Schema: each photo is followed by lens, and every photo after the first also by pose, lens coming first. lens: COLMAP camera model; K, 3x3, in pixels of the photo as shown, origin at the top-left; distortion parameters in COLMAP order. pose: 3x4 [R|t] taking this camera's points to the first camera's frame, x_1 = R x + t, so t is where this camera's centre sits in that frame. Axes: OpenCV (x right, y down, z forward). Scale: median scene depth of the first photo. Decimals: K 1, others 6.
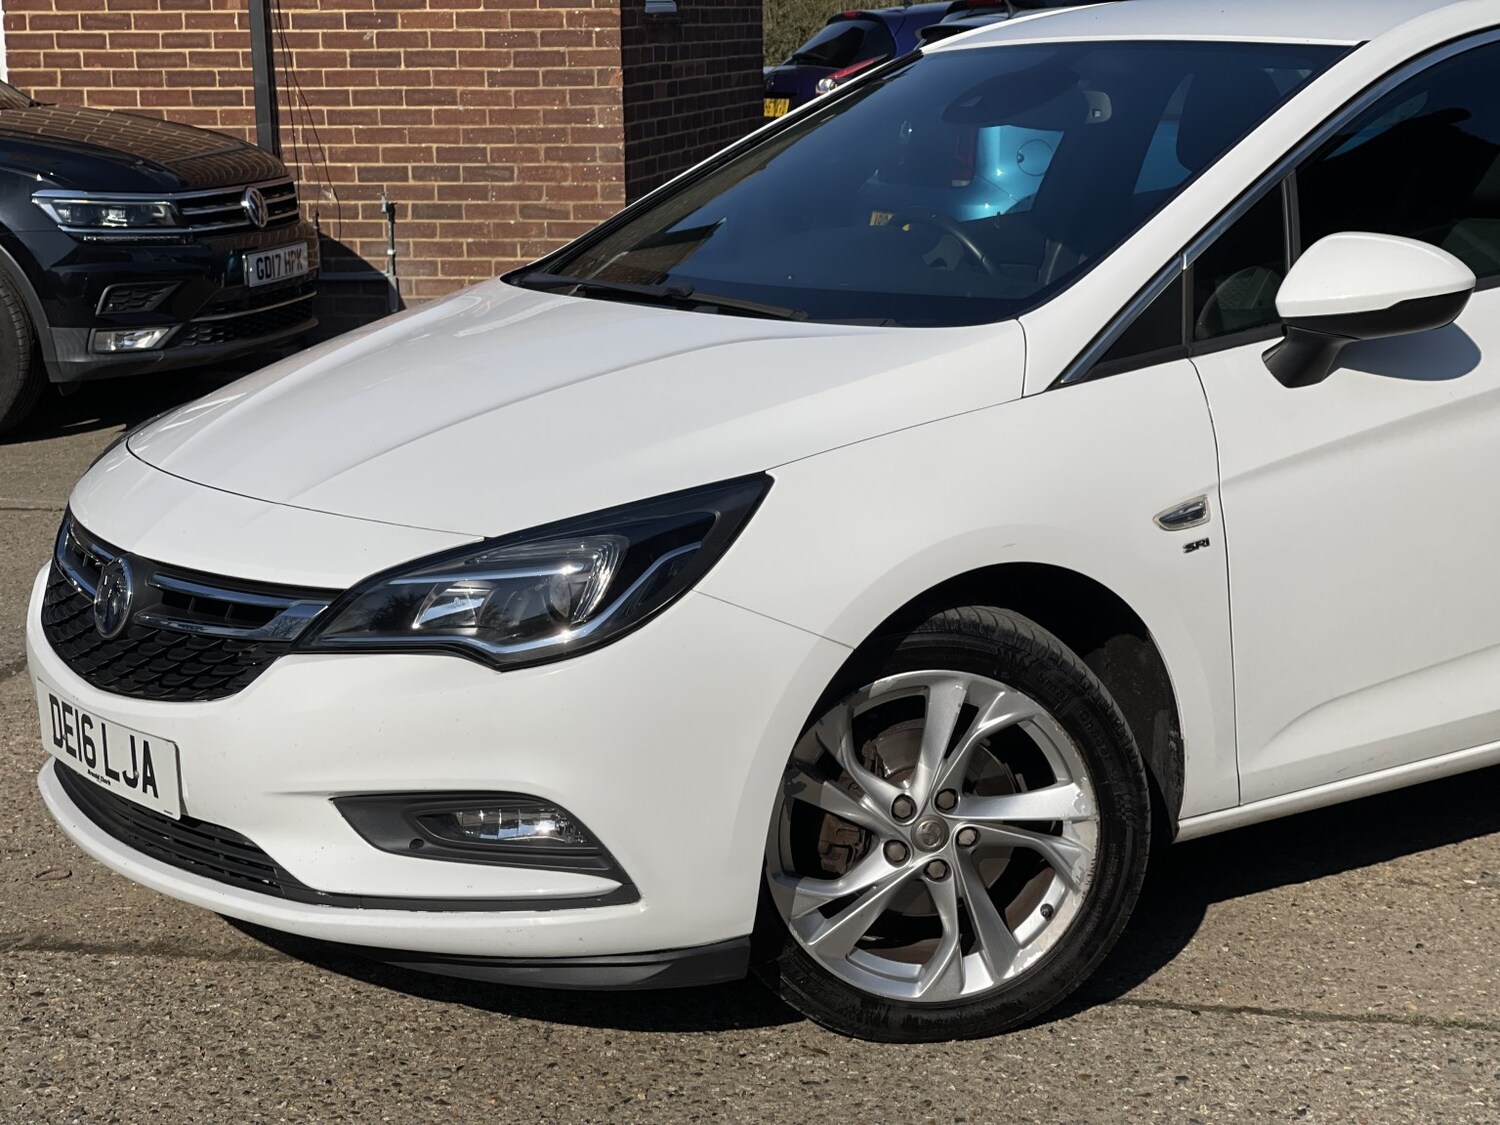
lens RADIAL K [[2795.1, 0, 749.0], [0, 2795.1, 527.3], [0, 0, 1]] dist [0.195214, 0.000000]
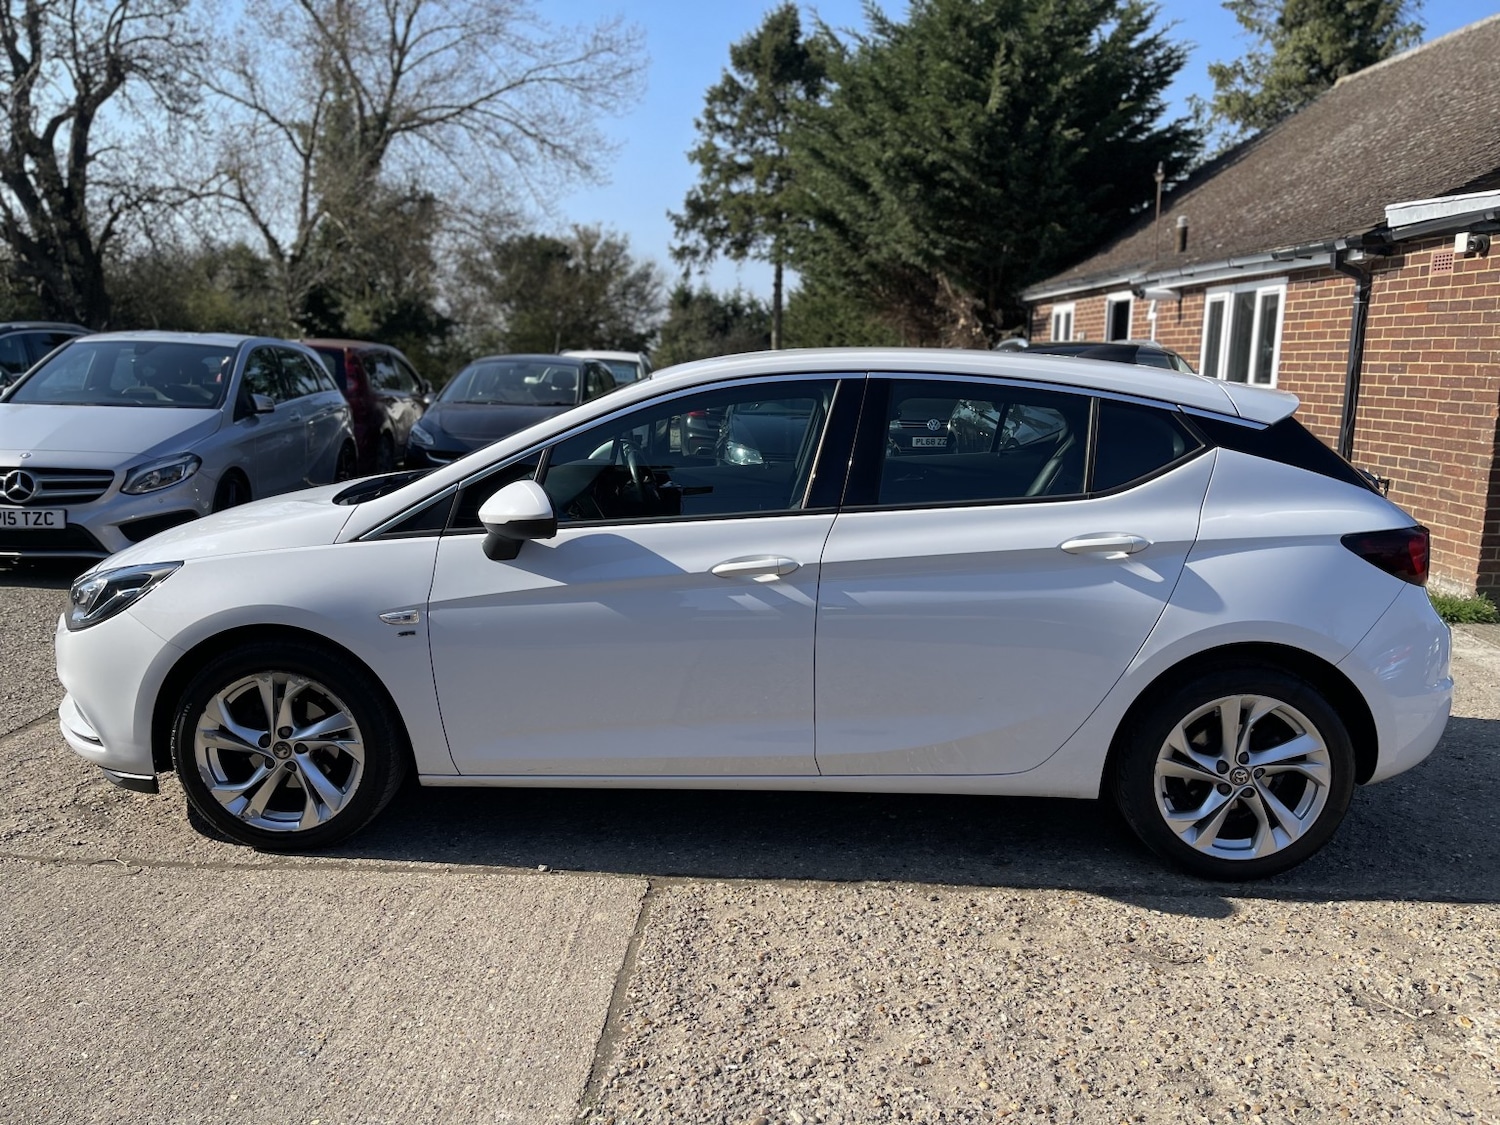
lens RADIAL K [[1136.4, 0, 761.4], [0, 1136.4, 569.6], [0, 0, 1]] dist [0.042882, -0.038648]
pose [[0.809543, 0.144222, -0.569070, 0.771990], [-0.140523, 0.988779, 0.050686, -0.107305], [0.569995, 0.038935, 0.820725, 0.495481]]
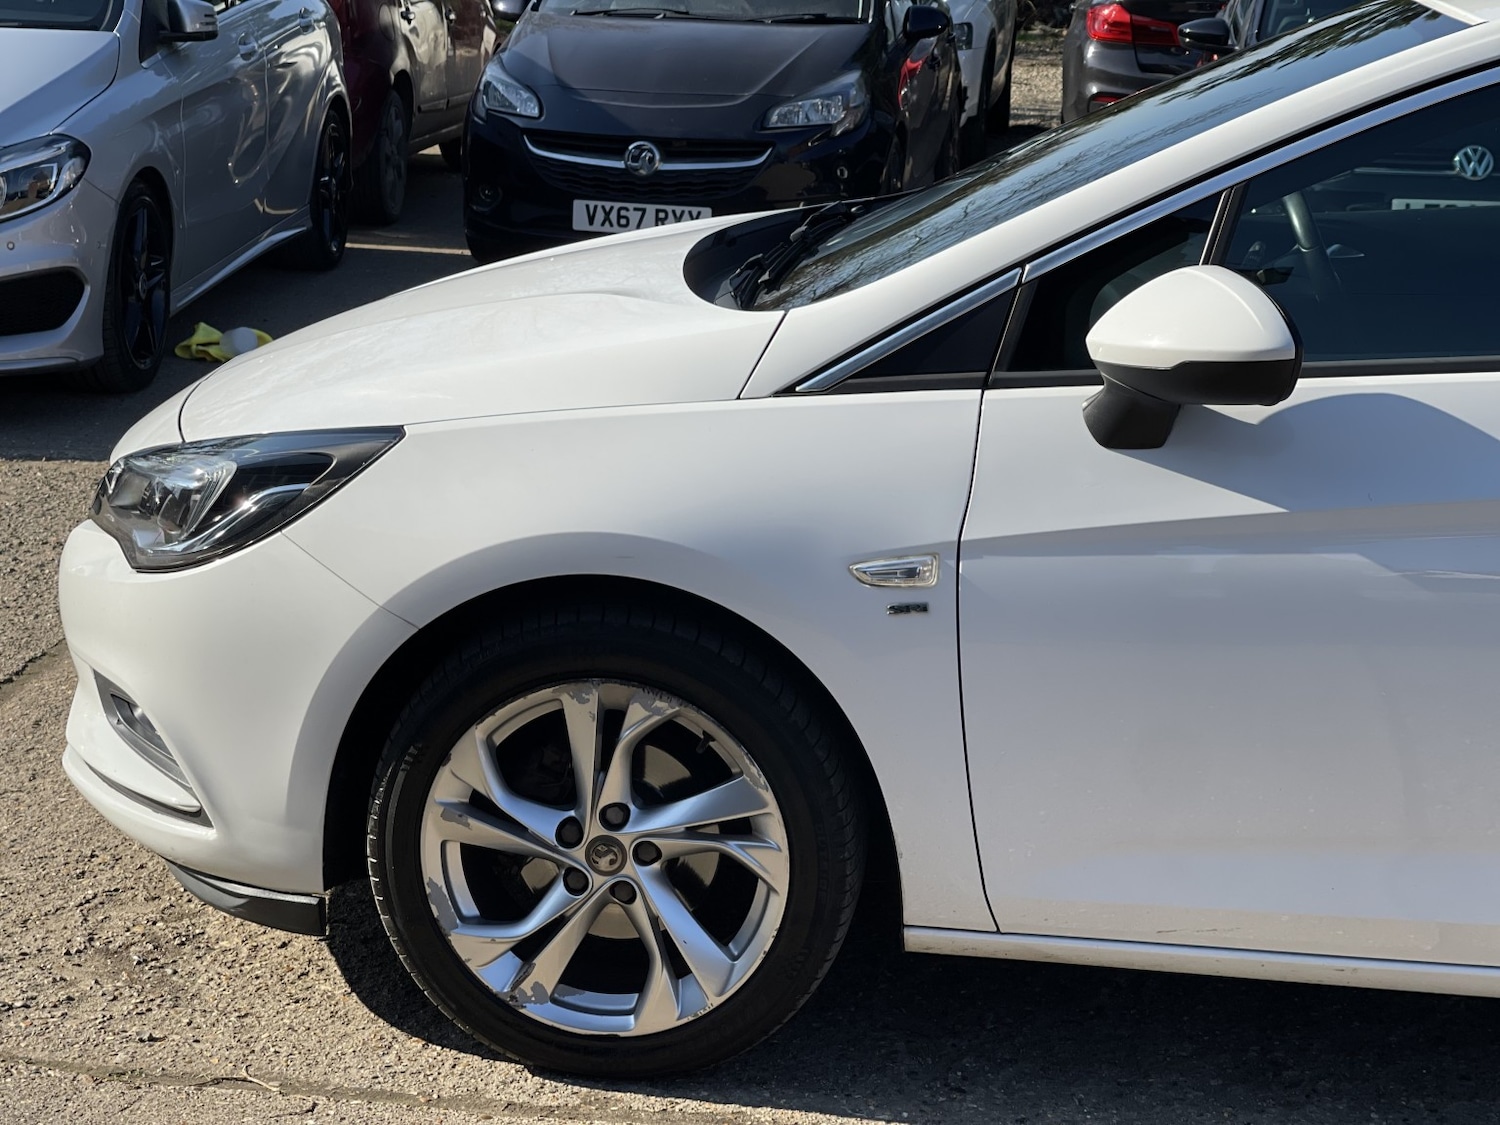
lens RADIAL K [[2795.1, 0, 747.8], [0, 2795.1, 555.5], [0, 0, 1]] dist [0.195214, 0.000000]
pose [[0.725126, 0.201724, -0.658407, 0.658523], [-0.161794, 0.979274, 0.121842, -0.101443], [0.669340, 0.018175, 0.742734, 0.344285]]
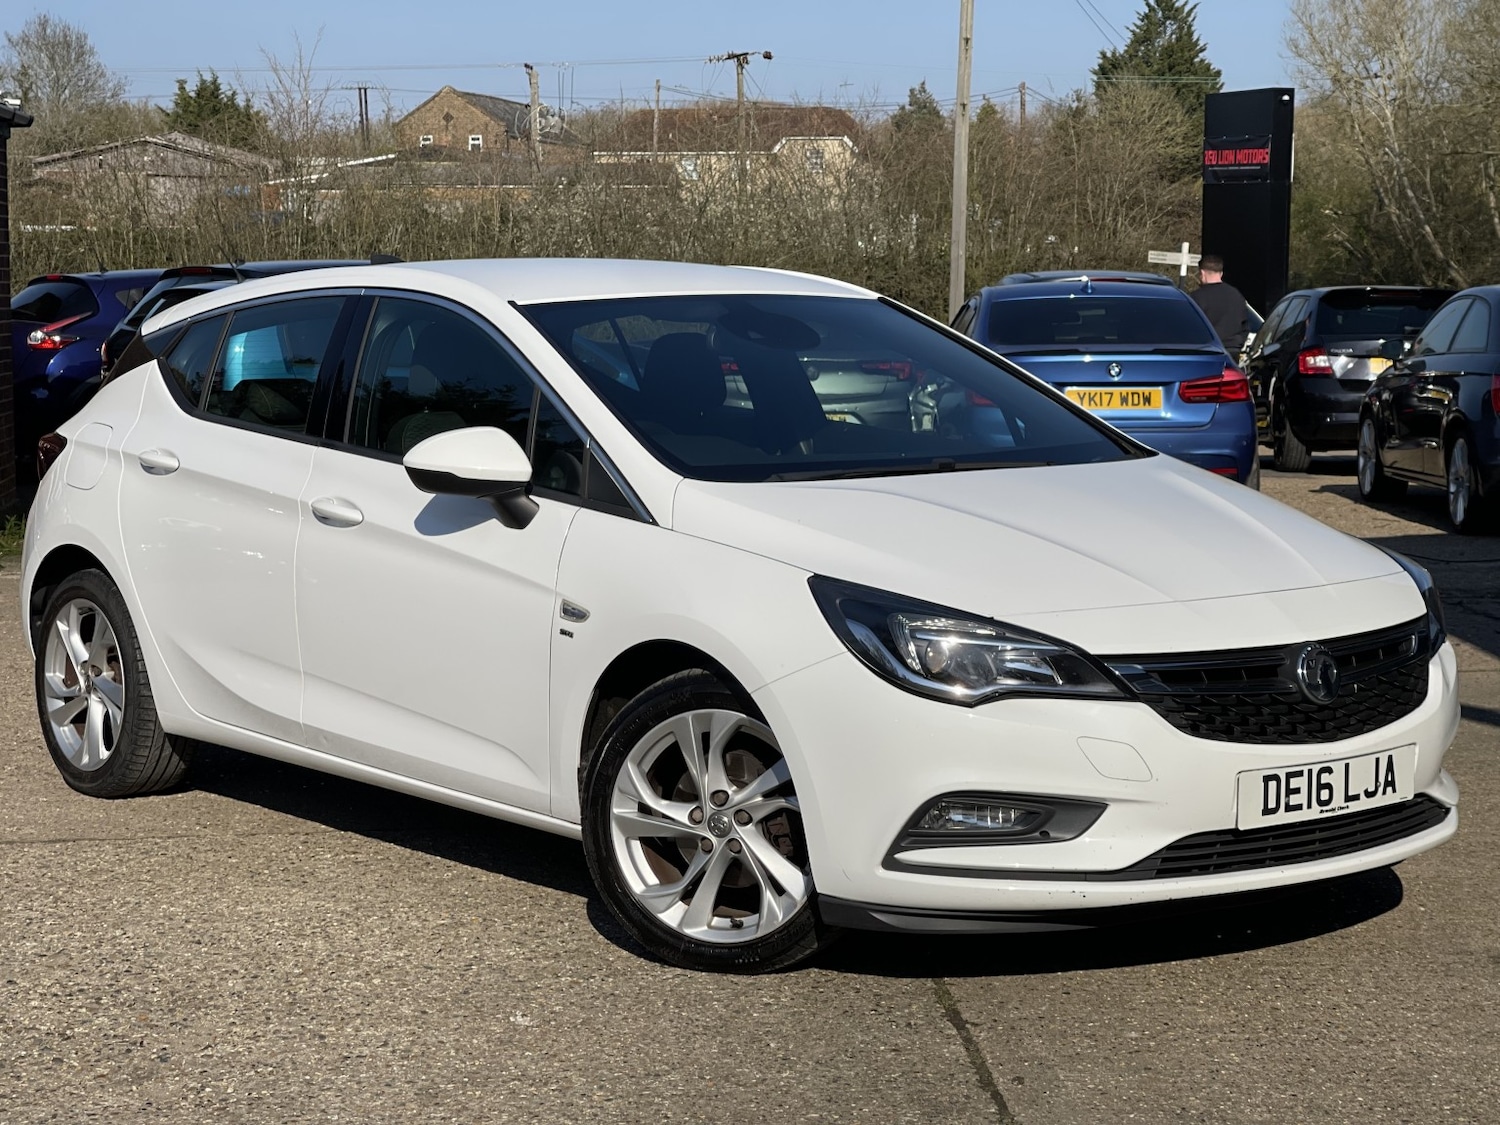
lens RADIAL K [[2795.1, 0, 759.8], [0, 2795.1, 528.6], [0, 0, 1]] dist [0.195214, 0.000000]
pose [[0.945371, -0.007063, 0.325921, -0.296361], [0.038119, 0.995302, -0.089000, 0.143953], [-0.323761, 0.096562, 0.941198, -0.733839]]
